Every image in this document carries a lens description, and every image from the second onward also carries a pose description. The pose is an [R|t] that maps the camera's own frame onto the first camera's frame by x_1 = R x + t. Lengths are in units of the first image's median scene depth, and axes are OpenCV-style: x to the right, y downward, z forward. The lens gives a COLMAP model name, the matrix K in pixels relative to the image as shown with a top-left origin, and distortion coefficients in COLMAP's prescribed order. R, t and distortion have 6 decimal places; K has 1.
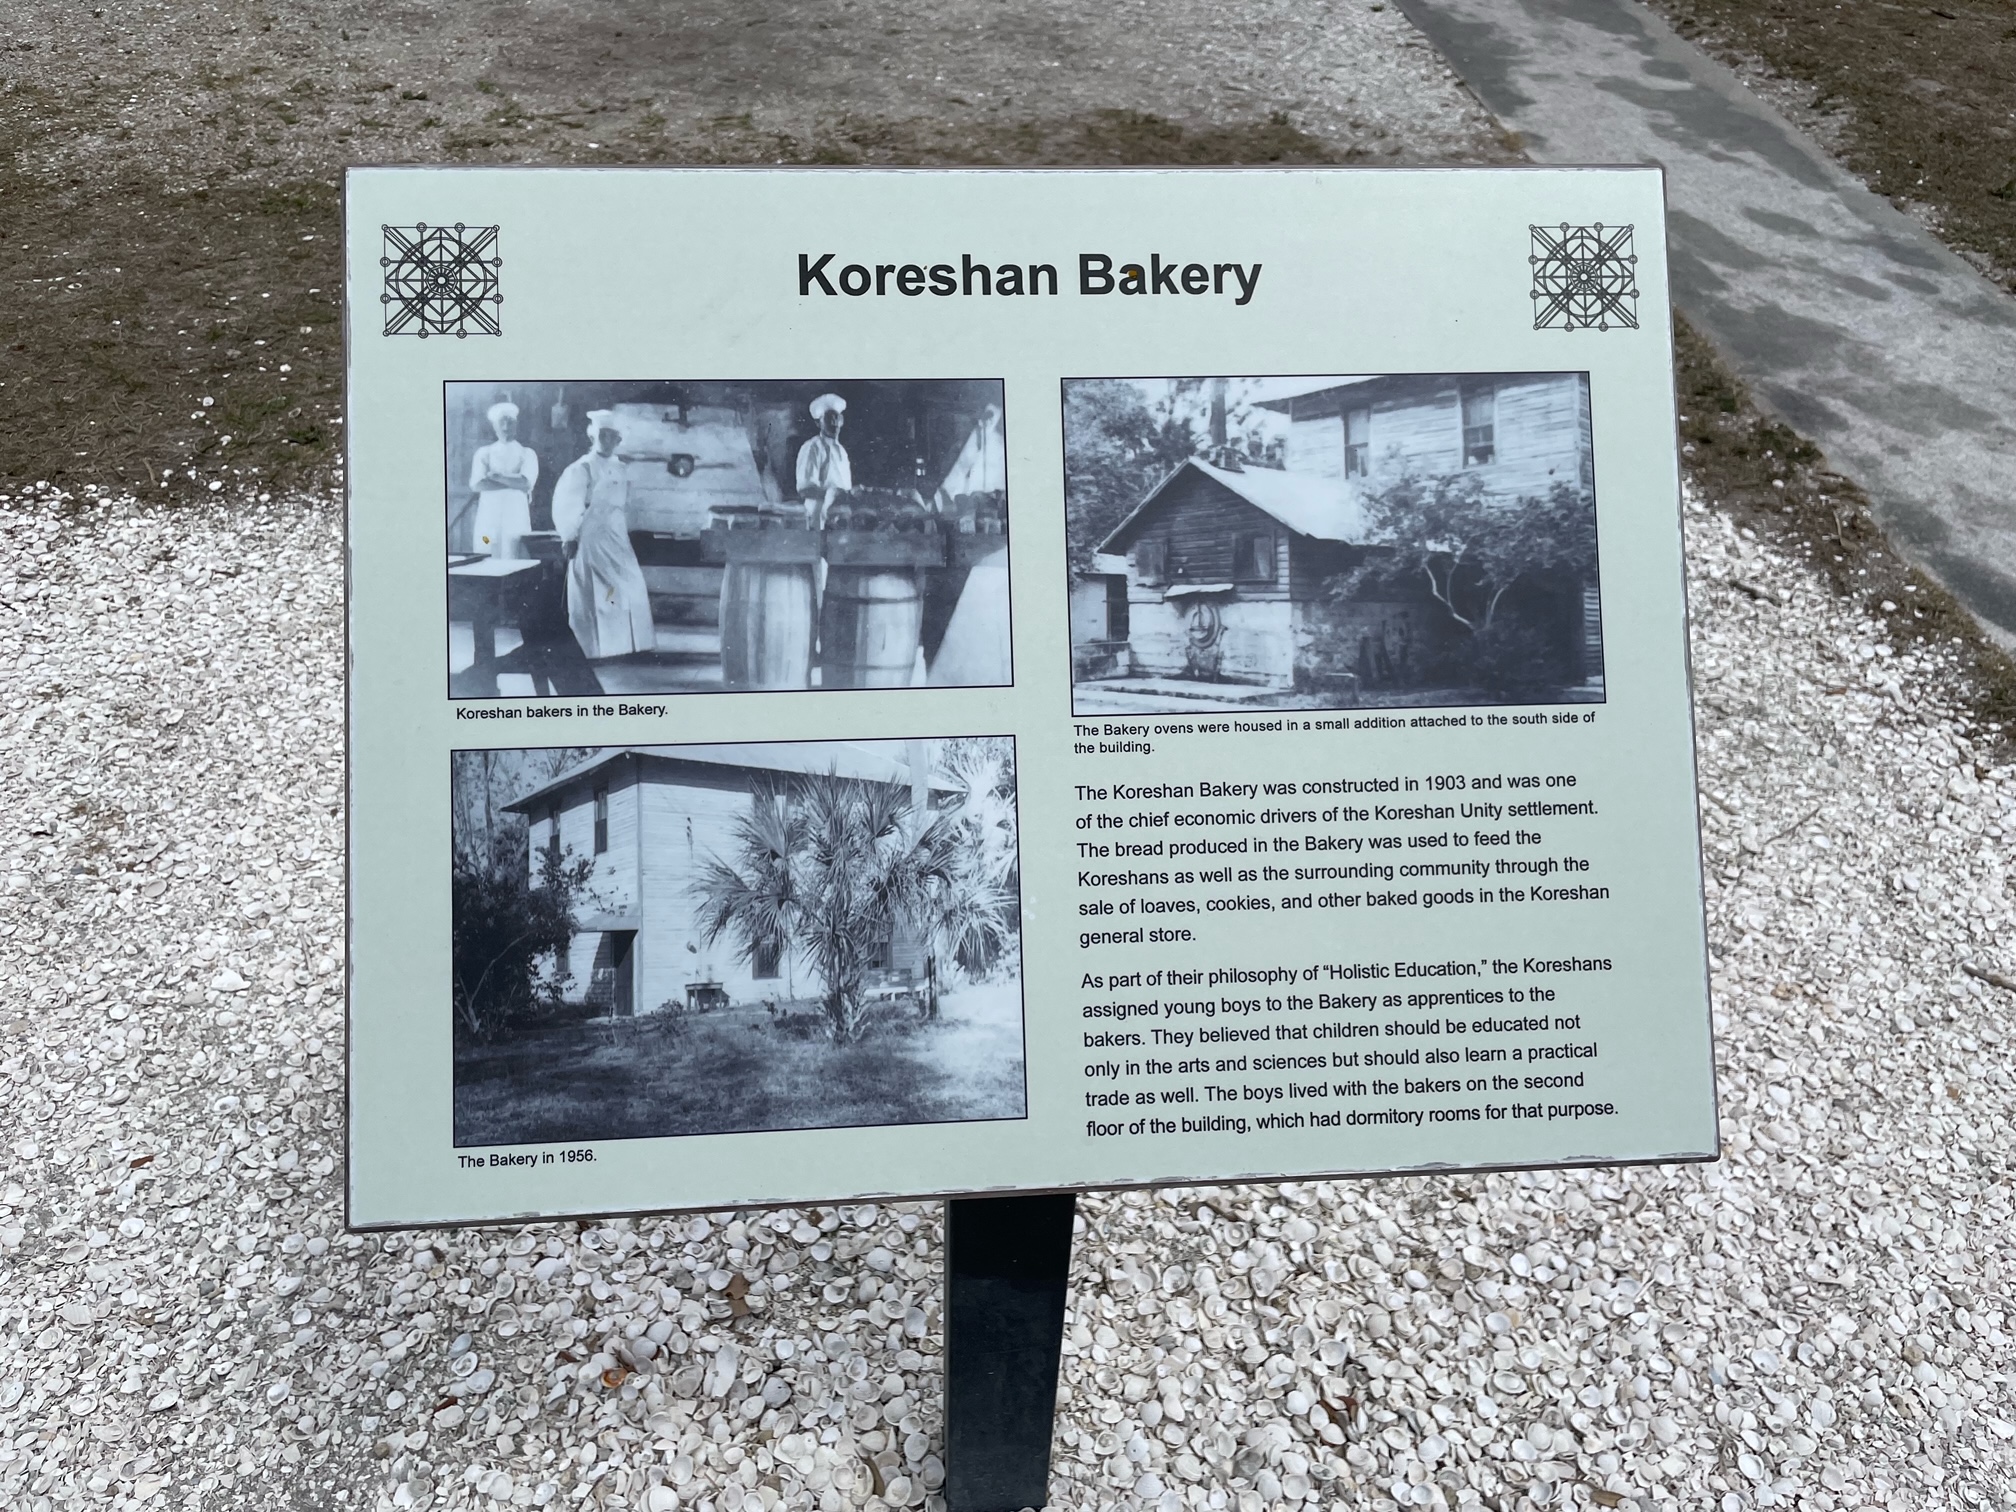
lens RADIAL K [[1543.3, 0, 1022.6], [0, 1543.3, 741.5], [0, 0, 1]] dist [0.099101, -0.145910]
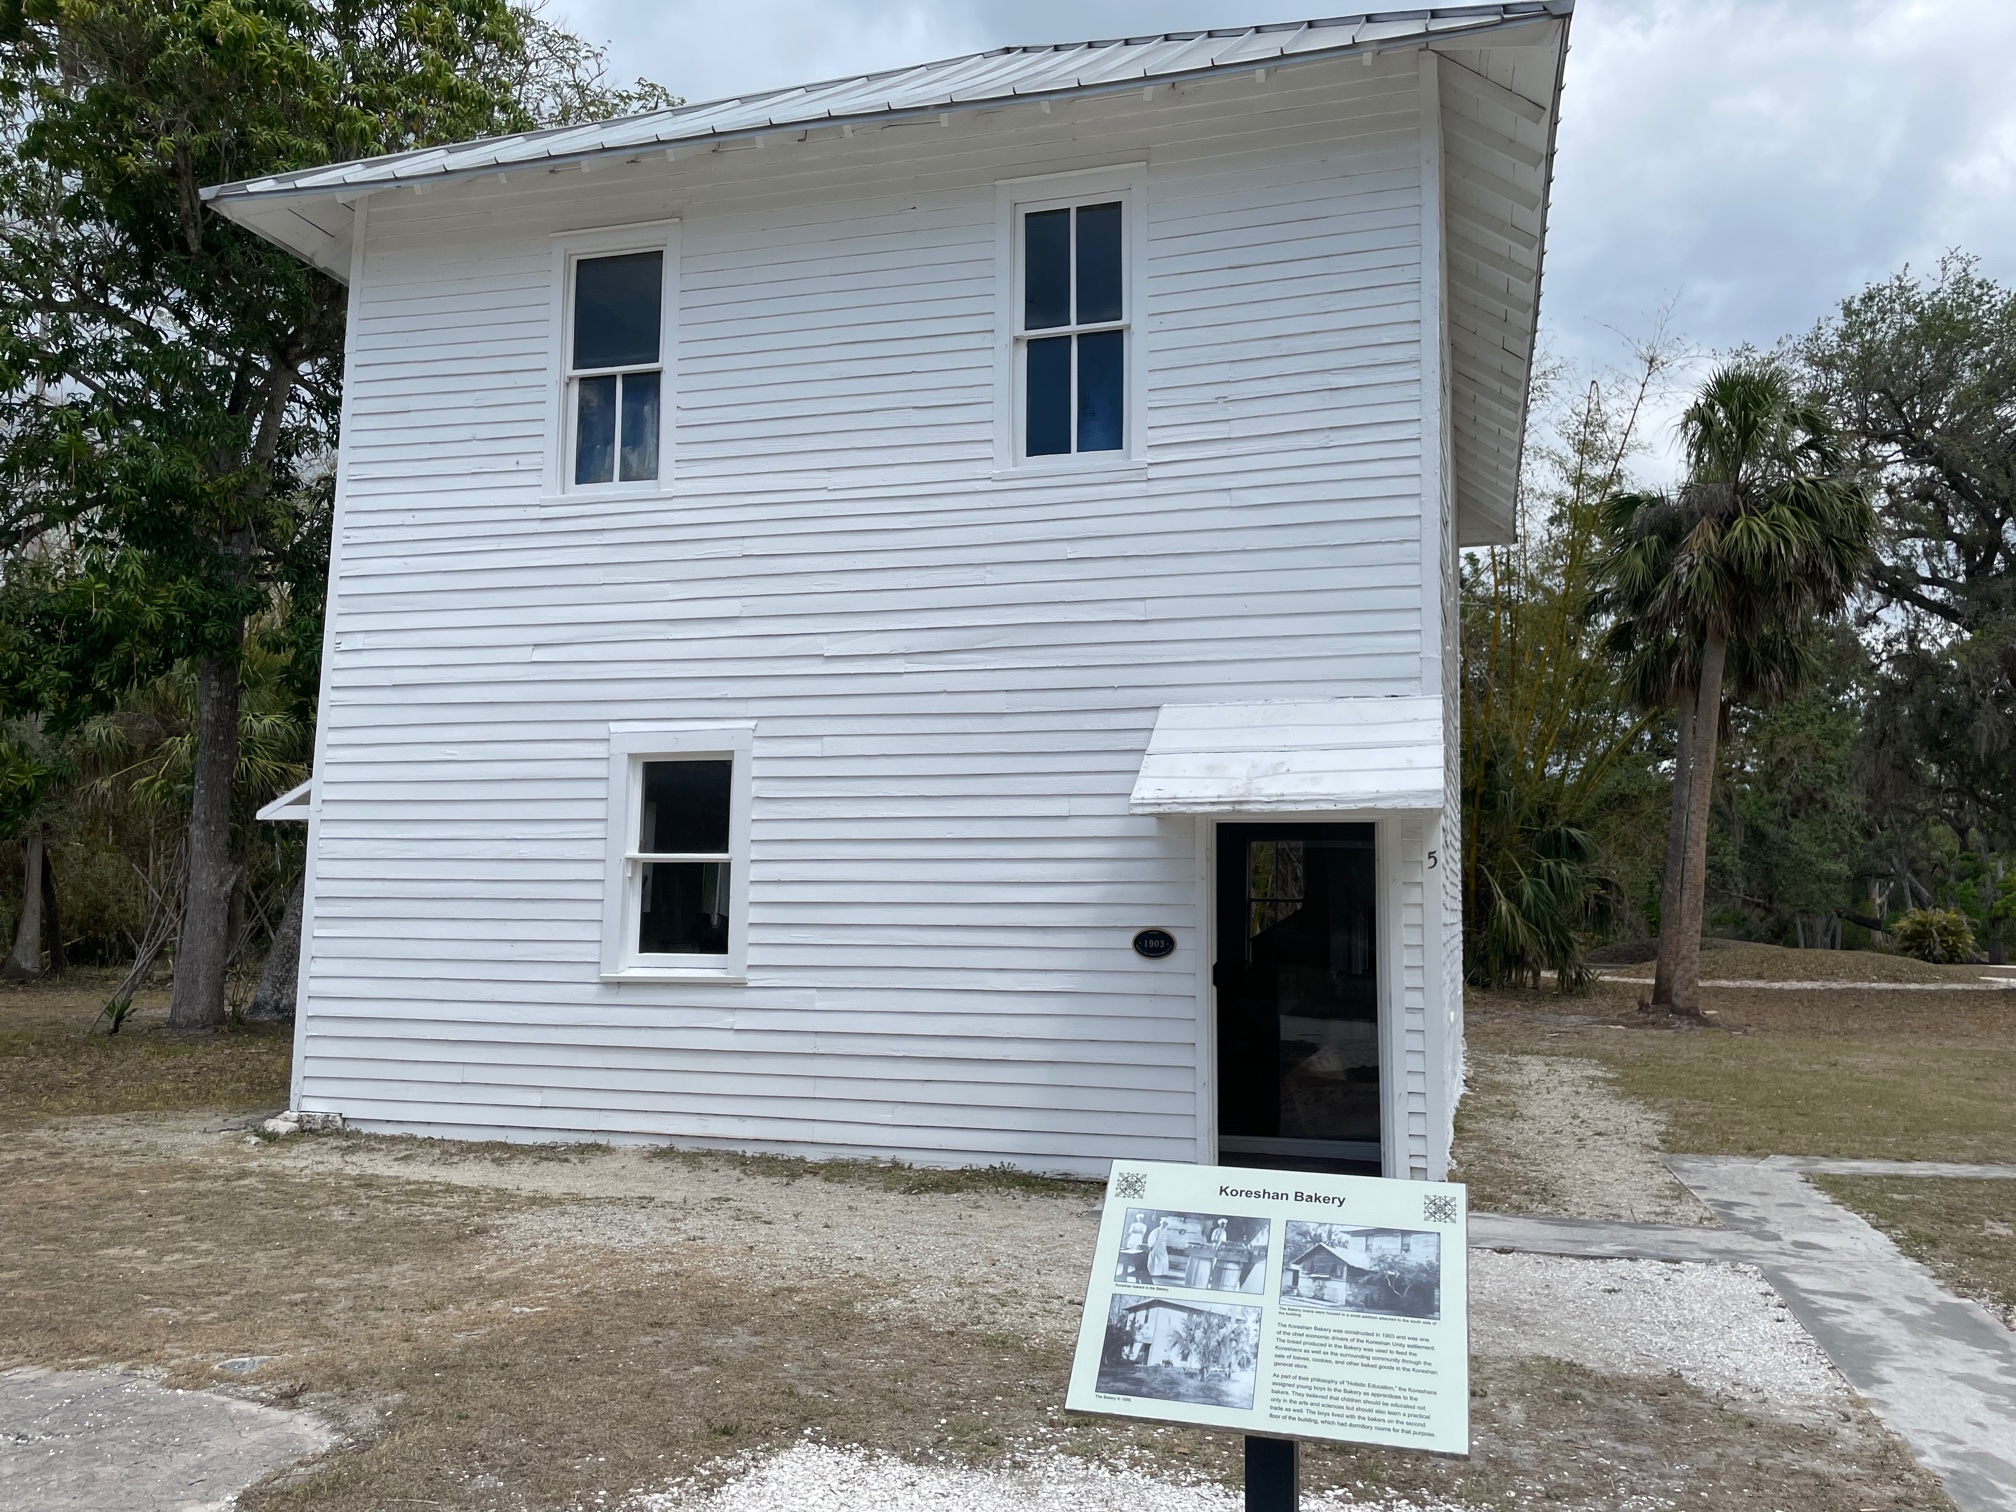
lens RADIAL K [[1543.3, 0, 1022.6], [0, 1543.3, 741.5], [0, 0, 1]] dist [0.099101, -0.145910]
pose [[0.936026, -0.052053, -0.348061, 0.794611], [-0.220868, 0.683098, -0.696128, 1.722982], [0.273995, 0.728470, 0.627900, -2.347568]]
